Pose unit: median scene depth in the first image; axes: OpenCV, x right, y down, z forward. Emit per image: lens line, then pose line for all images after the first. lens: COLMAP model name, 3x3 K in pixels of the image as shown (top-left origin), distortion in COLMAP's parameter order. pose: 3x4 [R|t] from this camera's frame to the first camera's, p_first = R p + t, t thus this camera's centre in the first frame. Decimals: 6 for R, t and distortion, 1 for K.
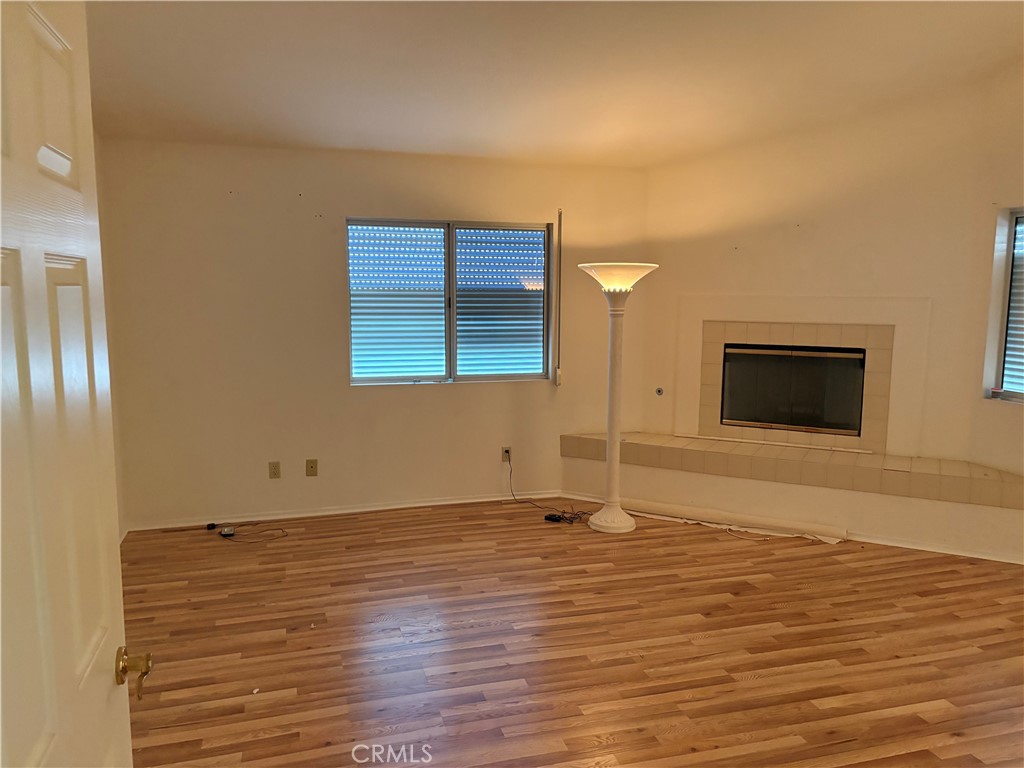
lens RADIAL K [[767.7, 0, 512.0], [0, 767.7, 384.3], [0, 0, 1]] dist [0.046653, -0.044487]
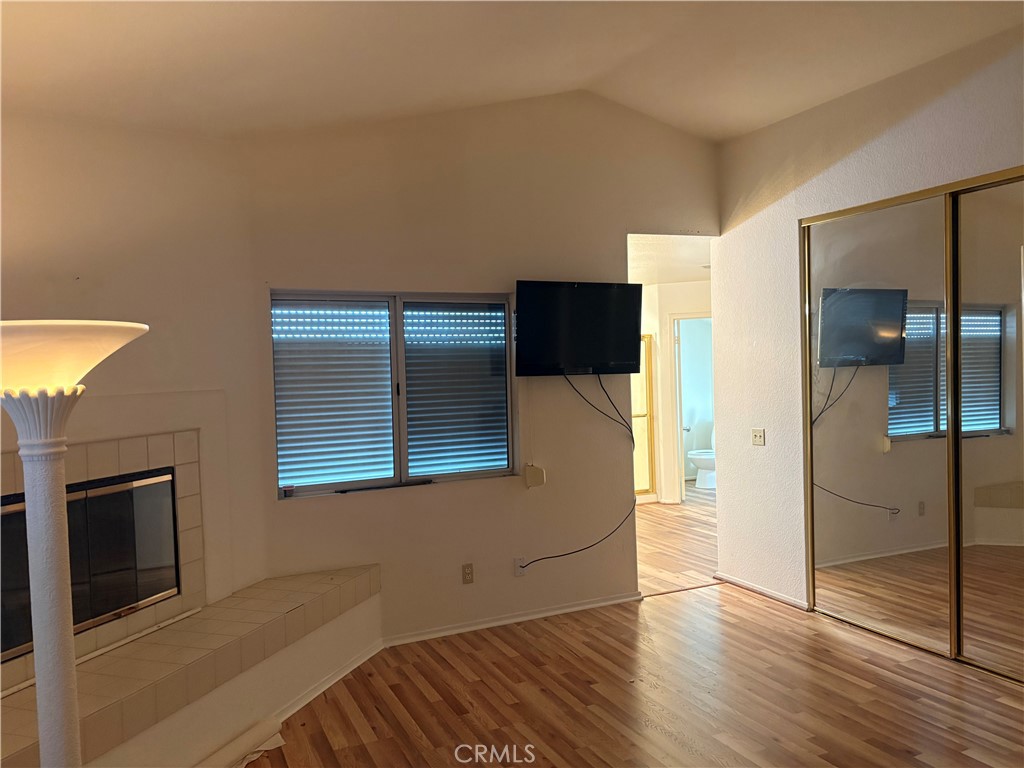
lens RADIAL K [[767.7, 0, 511.7], [0, 767.7, 389.7], [0, 0, 1]] dist [0.046653, -0.044487]
pose [[-0.169511, -0.028907, 0.985104, -0.317405], [0.144255, 0.988076, 0.053817, -0.123564], [-0.974914, 0.151229, -0.163320, 0.934015]]
